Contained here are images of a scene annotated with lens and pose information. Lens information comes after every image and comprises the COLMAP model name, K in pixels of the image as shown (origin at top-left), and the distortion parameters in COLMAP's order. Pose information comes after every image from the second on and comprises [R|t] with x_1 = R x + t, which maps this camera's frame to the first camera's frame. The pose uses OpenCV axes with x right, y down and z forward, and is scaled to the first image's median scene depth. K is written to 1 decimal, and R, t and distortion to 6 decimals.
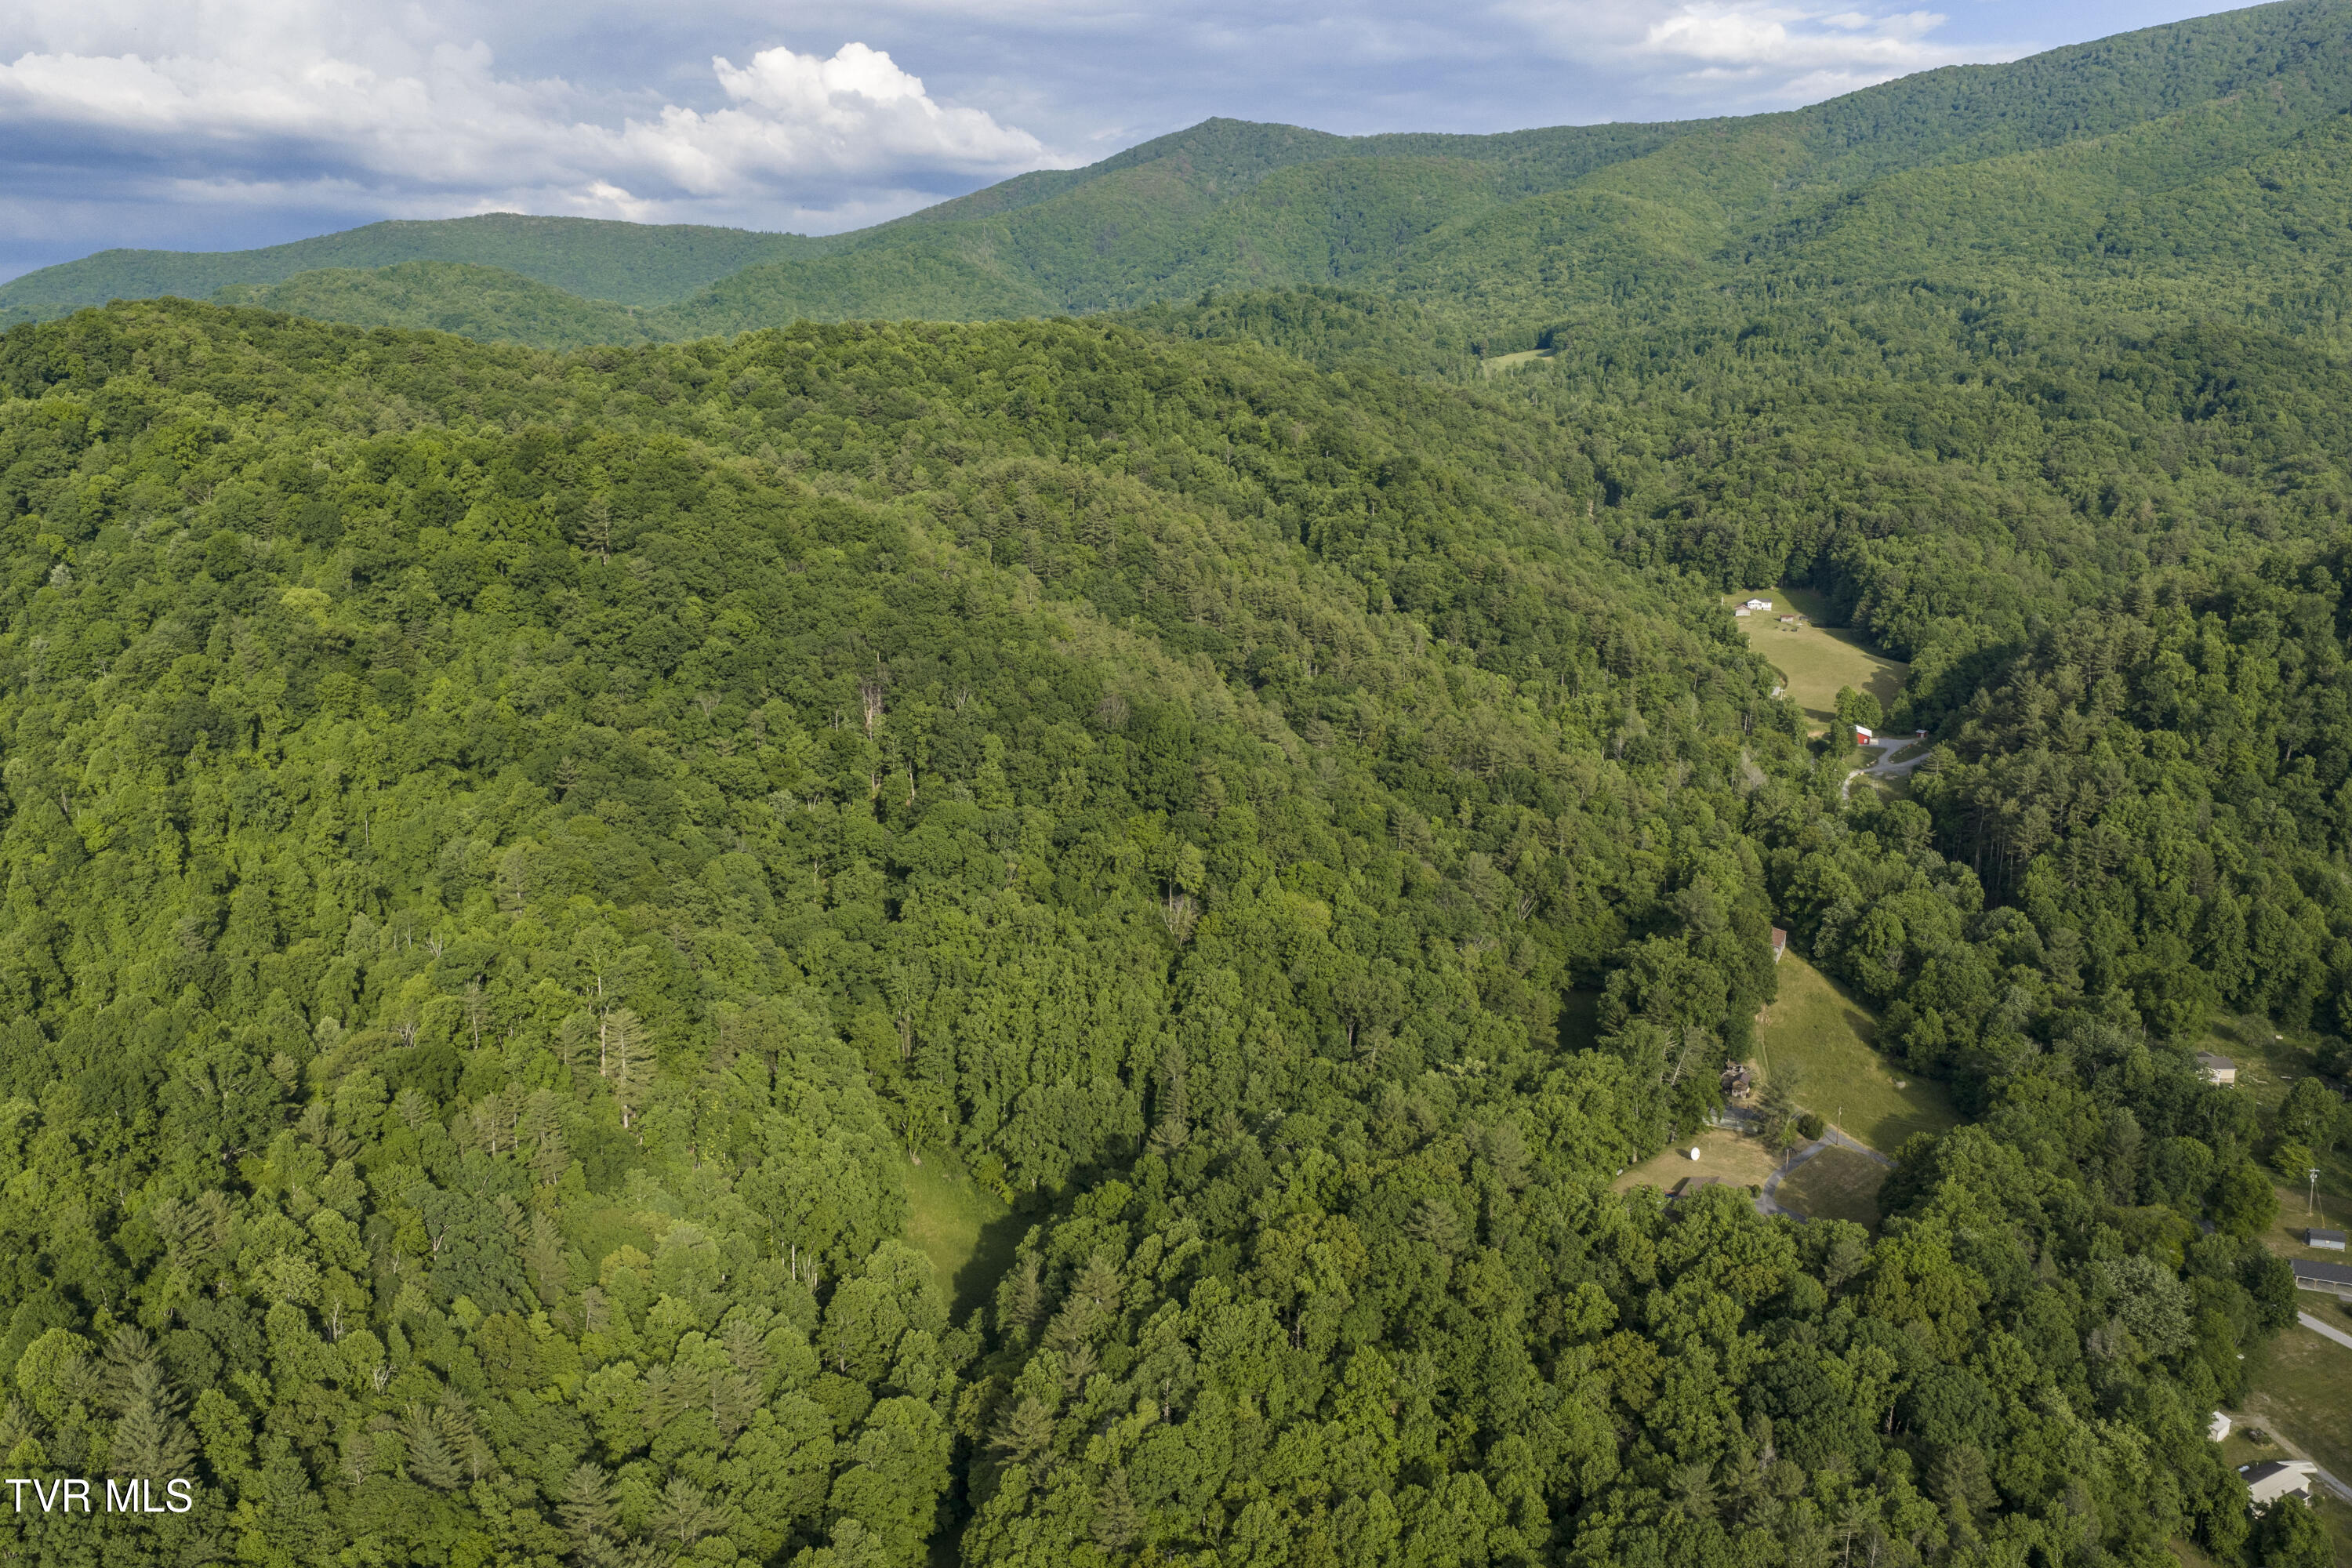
lens RADIAL K [[1947.2, 0, 1180.8], [0, 1947.2, 785.5], [0, 0, 1]] dist [0.018614, -0.026425]
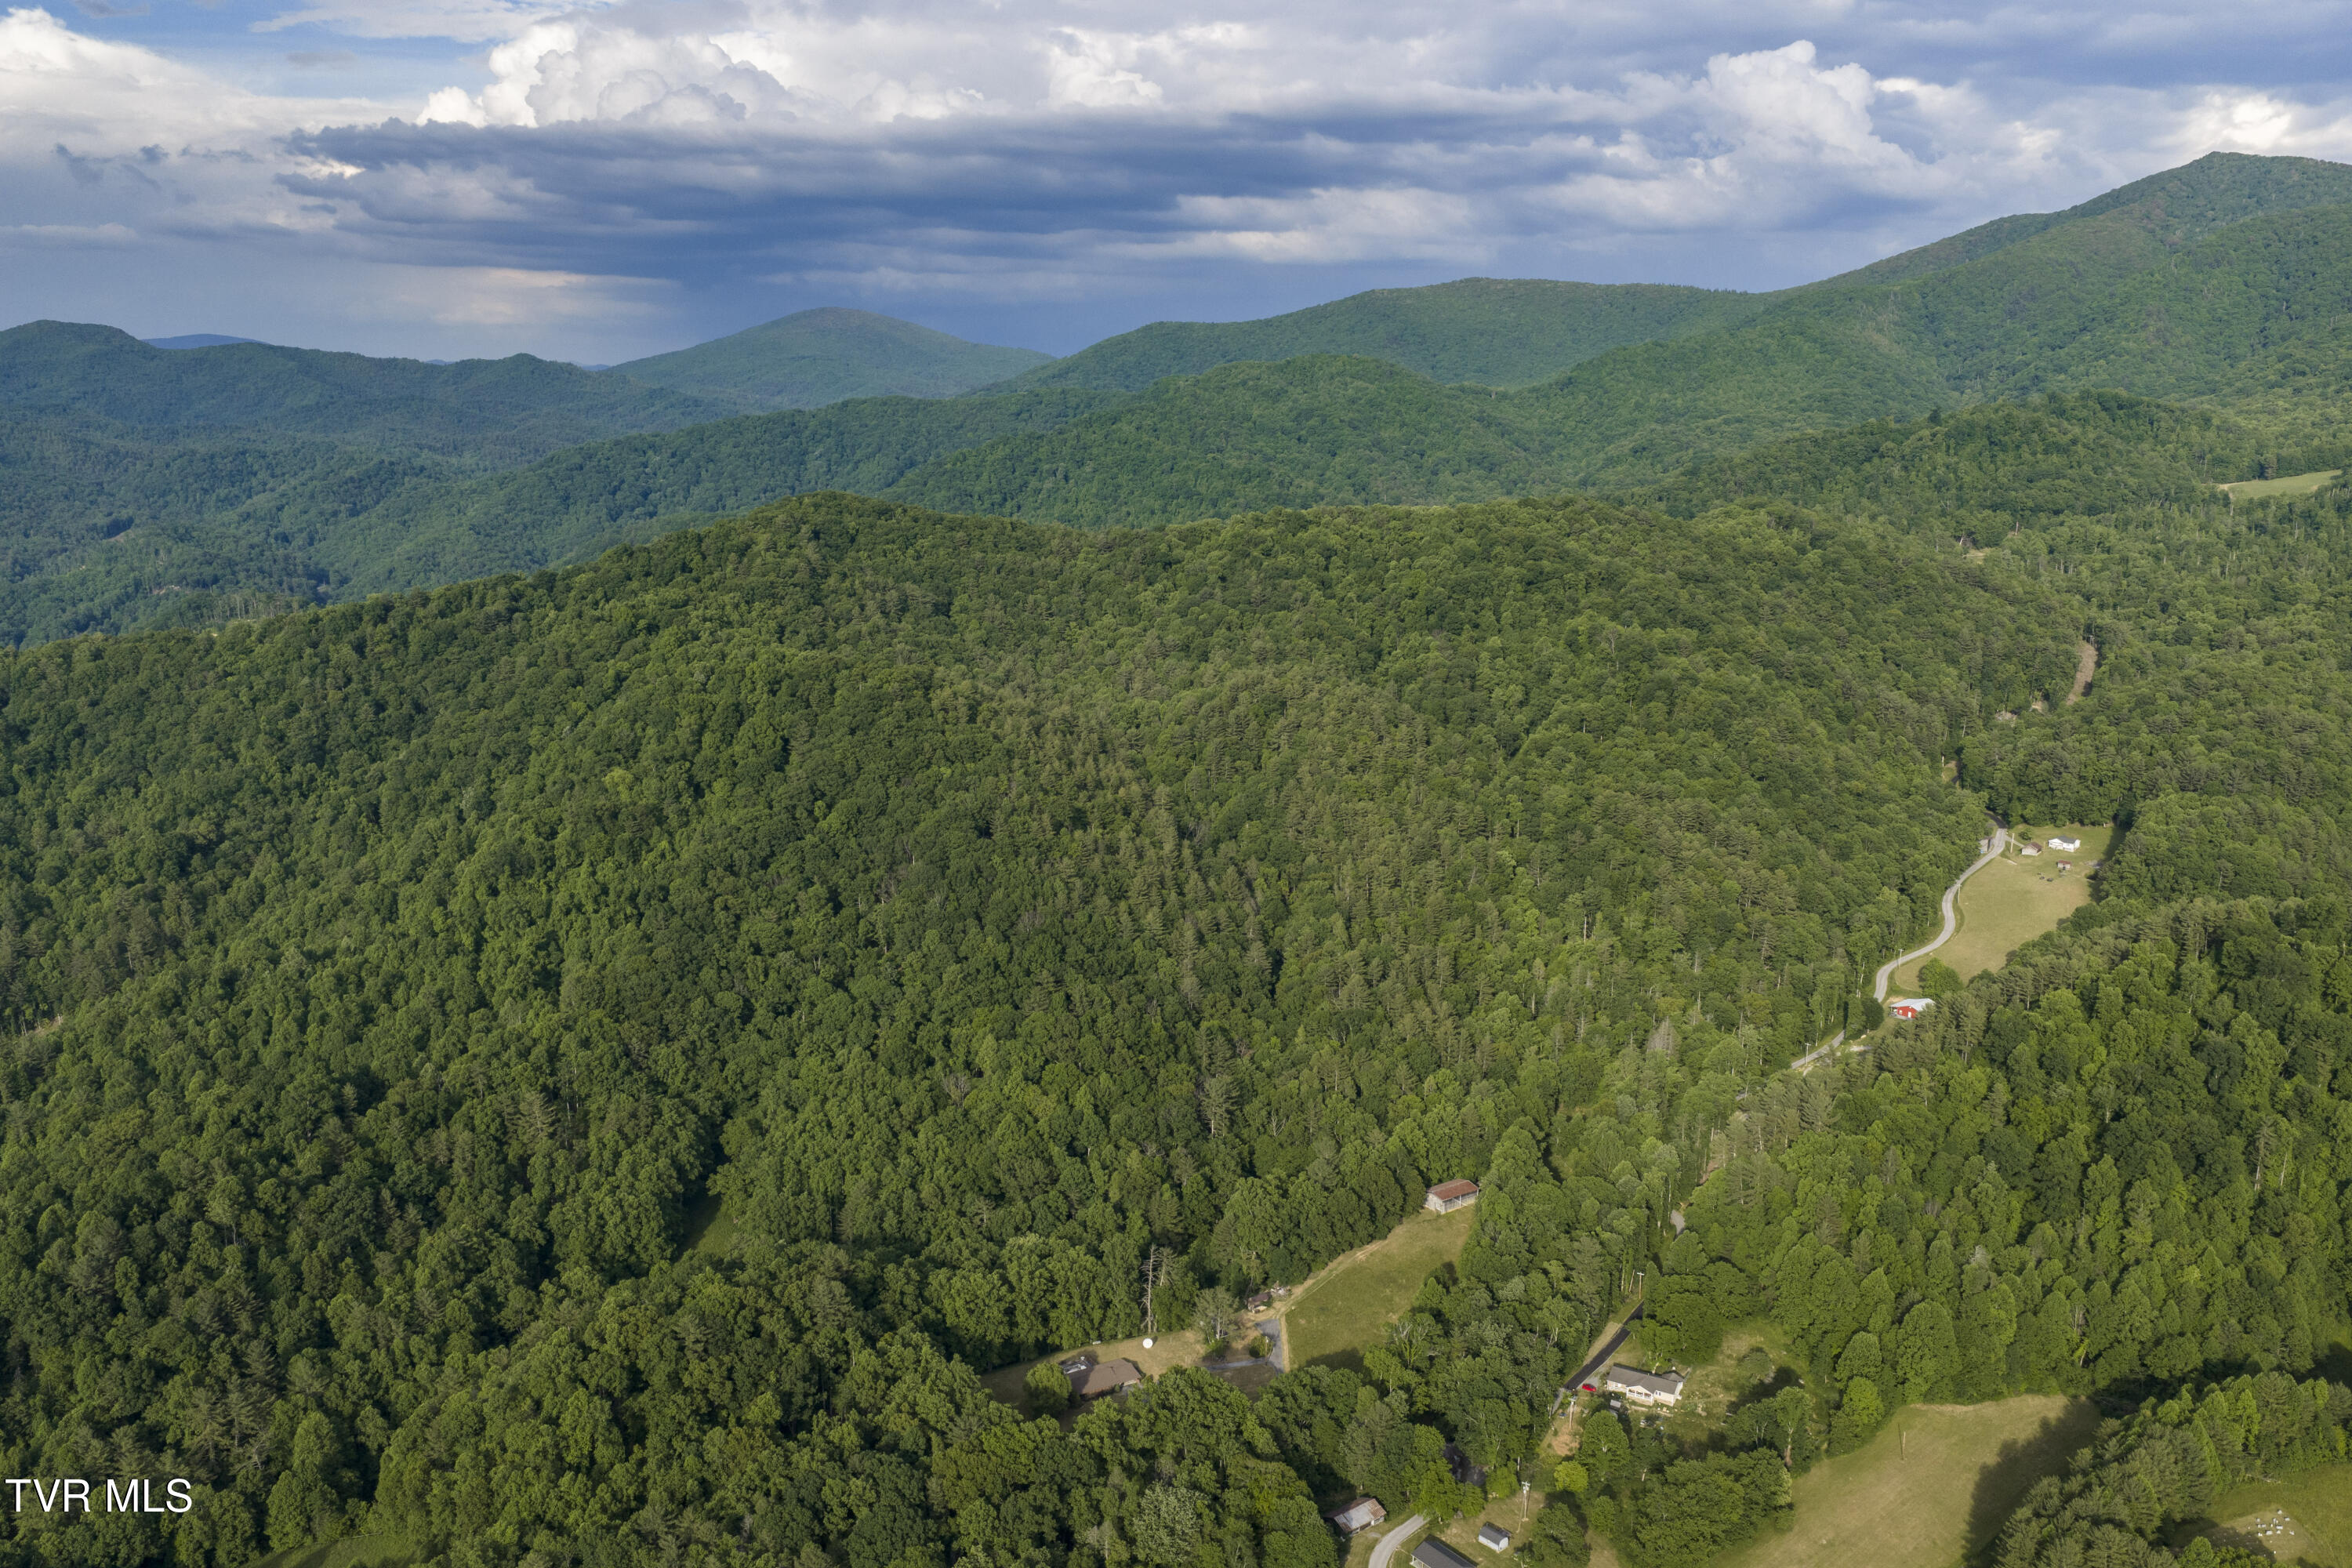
lens RADIAL K [[1947.2, 0, 1181.8], [0, 1947.2, 773.8], [0, 0, 1]] dist [0.018614, -0.026425]
pose [[0.856515, 0.102514, -0.505838, 0.505277], [-0.106463, 0.994091, 0.021196, -0.125364], [0.505022, 0.035698, 0.862368, -0.080923]]
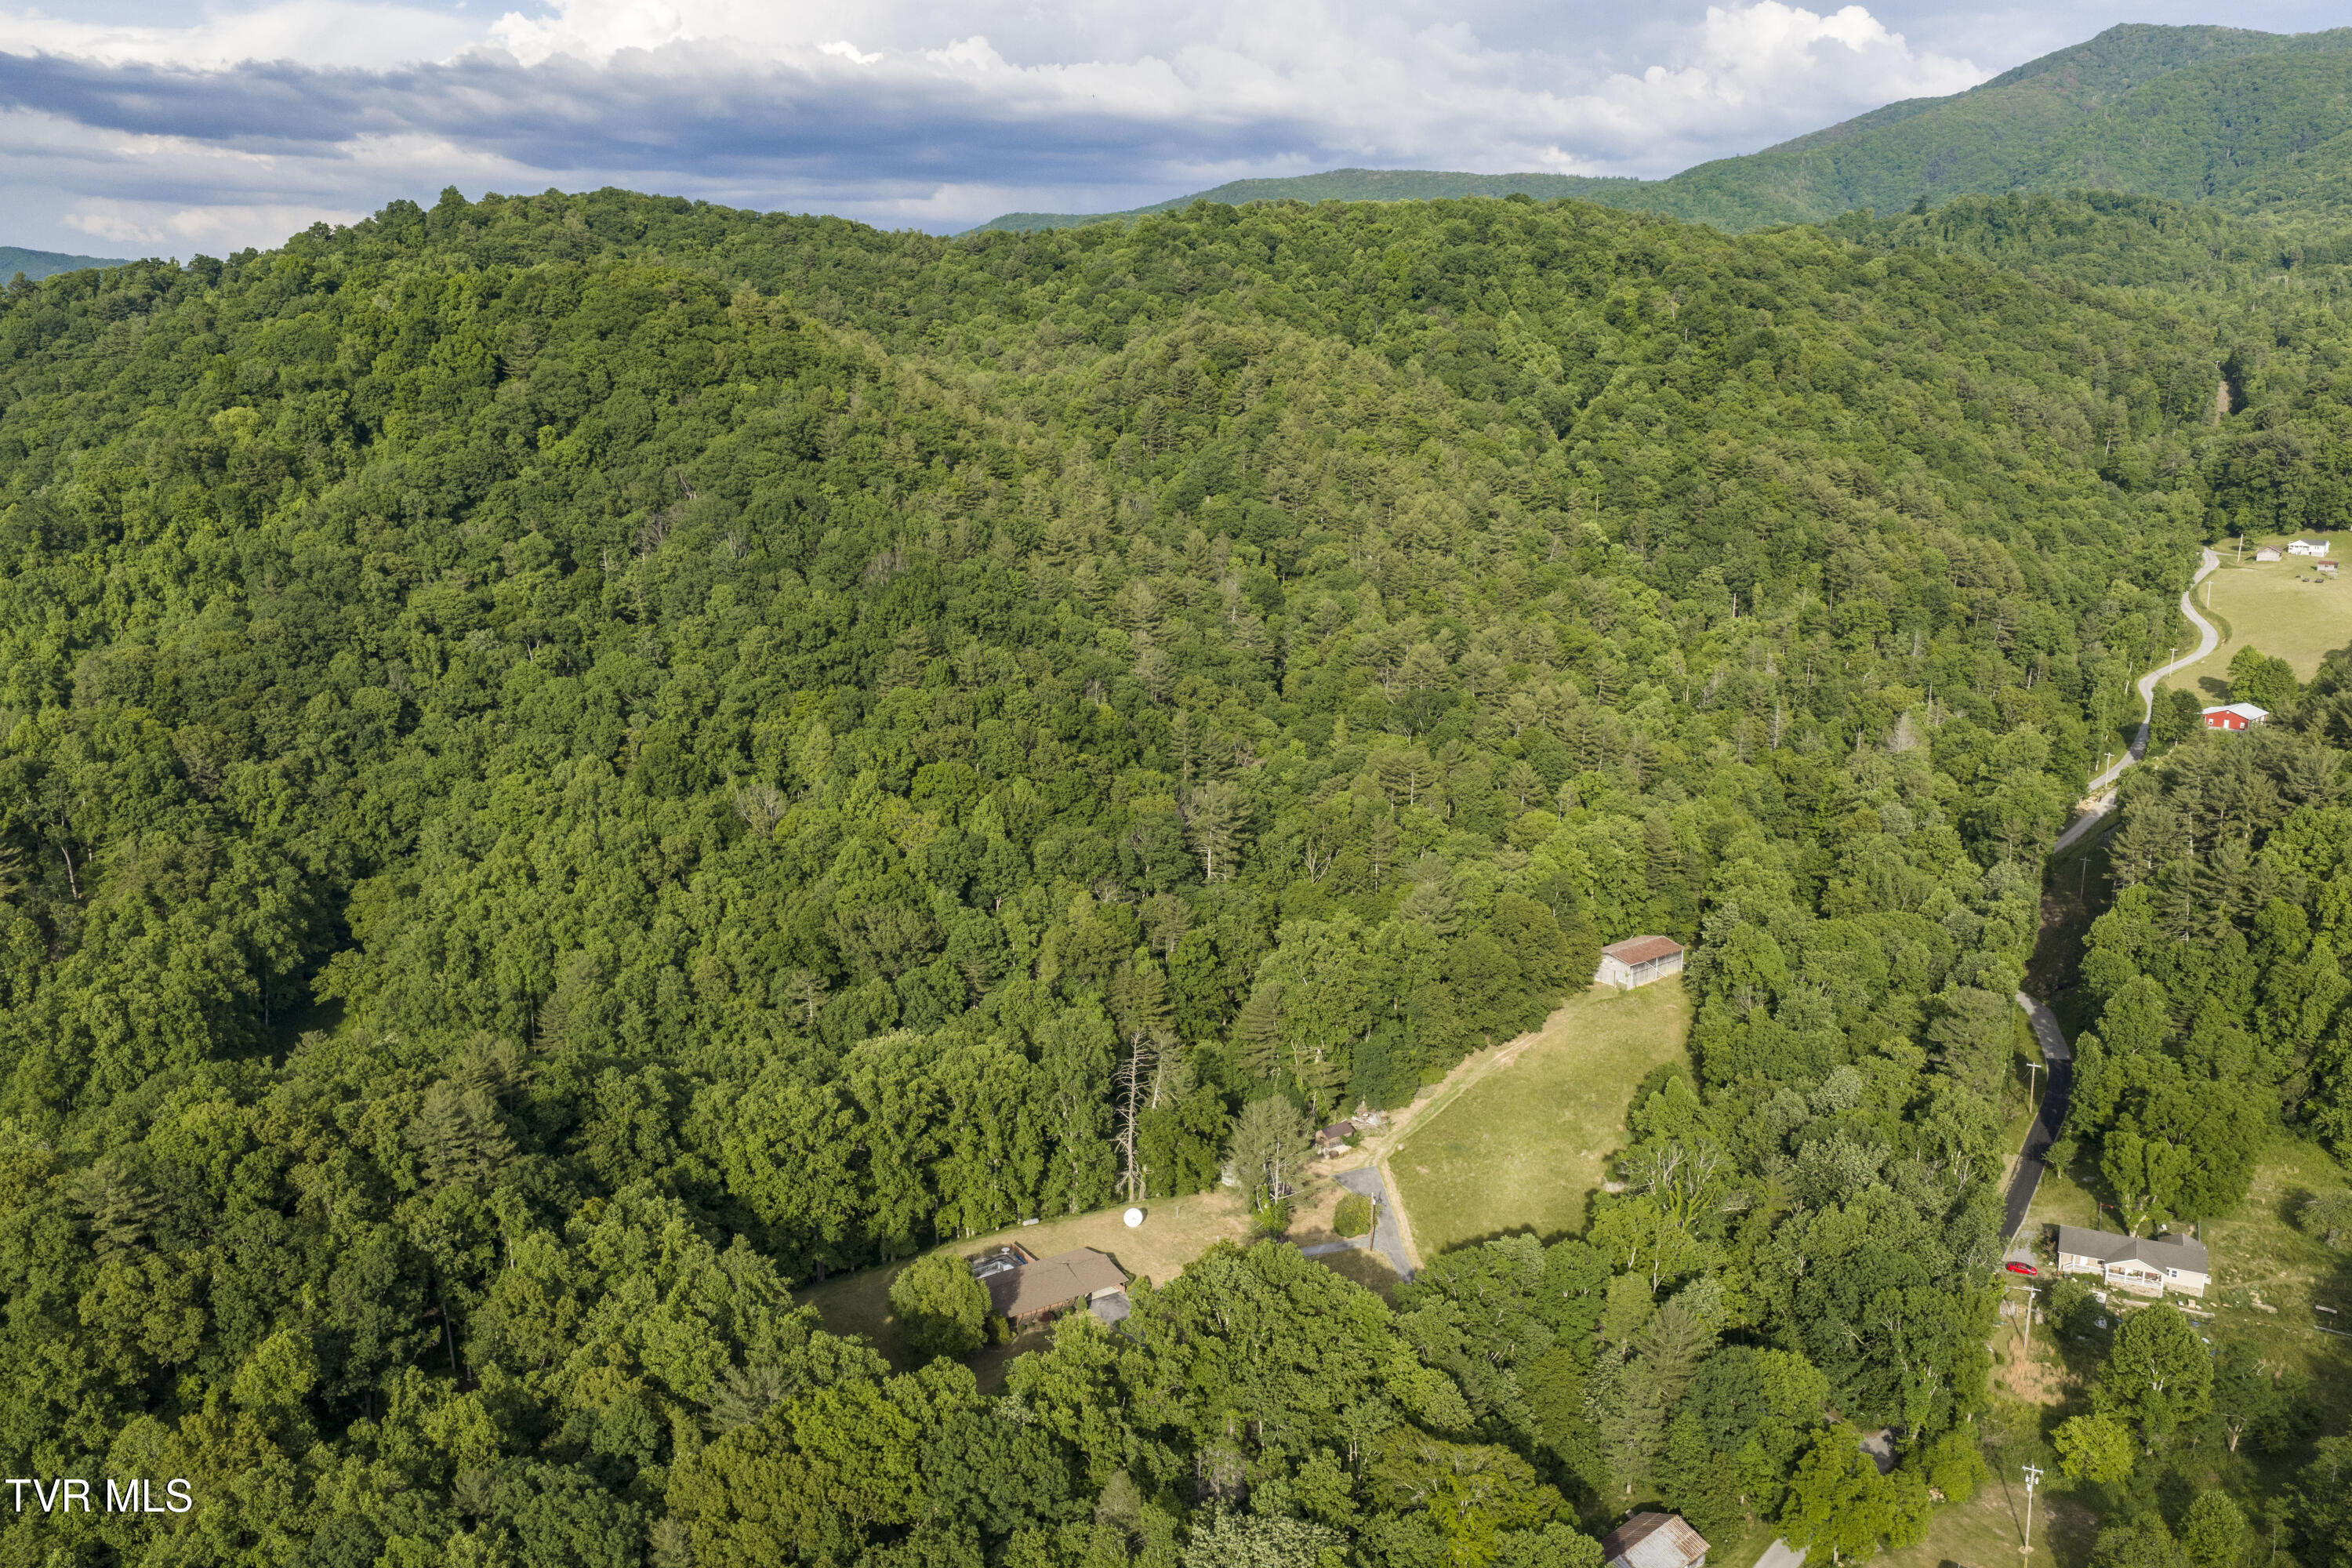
lens RADIAL K [[1947.2, 0, 1181.4], [0, 1947.2, 778.8], [0, 0, 1]] dist [0.018614, -0.026425]
pose [[0.892941, 0.098544, -0.439256, 0.309593], [-0.093519, 0.995066, 0.033126, 0.007288], [0.440353, 0.011499, 0.897751, 0.220118]]
